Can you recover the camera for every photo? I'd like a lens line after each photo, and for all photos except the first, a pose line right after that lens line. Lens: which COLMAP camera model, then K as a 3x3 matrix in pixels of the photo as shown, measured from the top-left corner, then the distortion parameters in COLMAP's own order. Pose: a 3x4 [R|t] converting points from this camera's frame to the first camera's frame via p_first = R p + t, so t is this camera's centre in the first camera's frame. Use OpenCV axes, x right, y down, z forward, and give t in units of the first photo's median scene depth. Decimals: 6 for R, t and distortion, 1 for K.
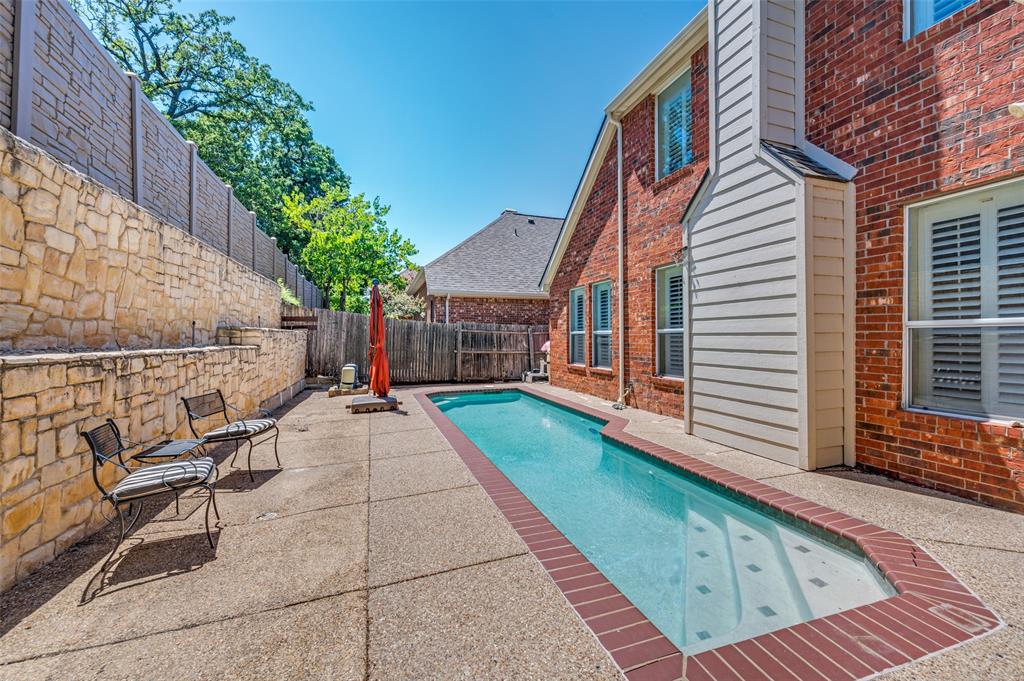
lens RADIAL K [[404.9, 0, 513.3], [0, 404.9, 338.9], [0, 0, 1]] dist [-0.002085, -0.000219]
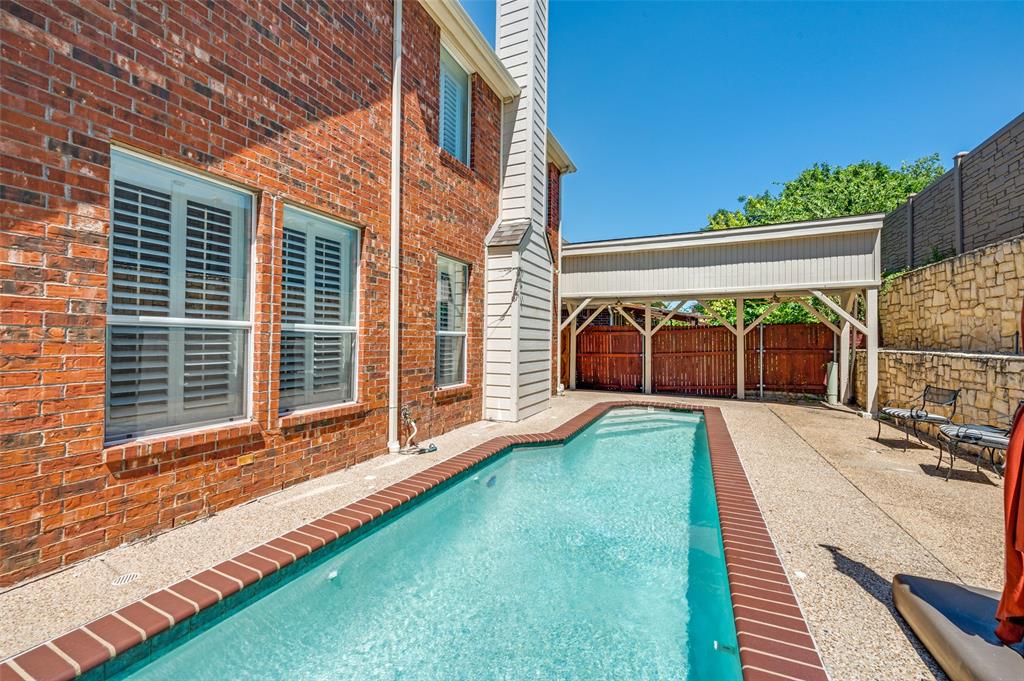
lens RADIAL K [[404.9, 0, 512.0], [0, 404.9, 335.0], [0, 0, 1]] dist [-0.002085, -0.000219]
pose [[-0.724967, 0.002607, 0.688779, -0.285383], [-0.007393, 0.999906, -0.011567, -0.006501], [-0.688744, -0.013478, -0.724879, 1.392932]]
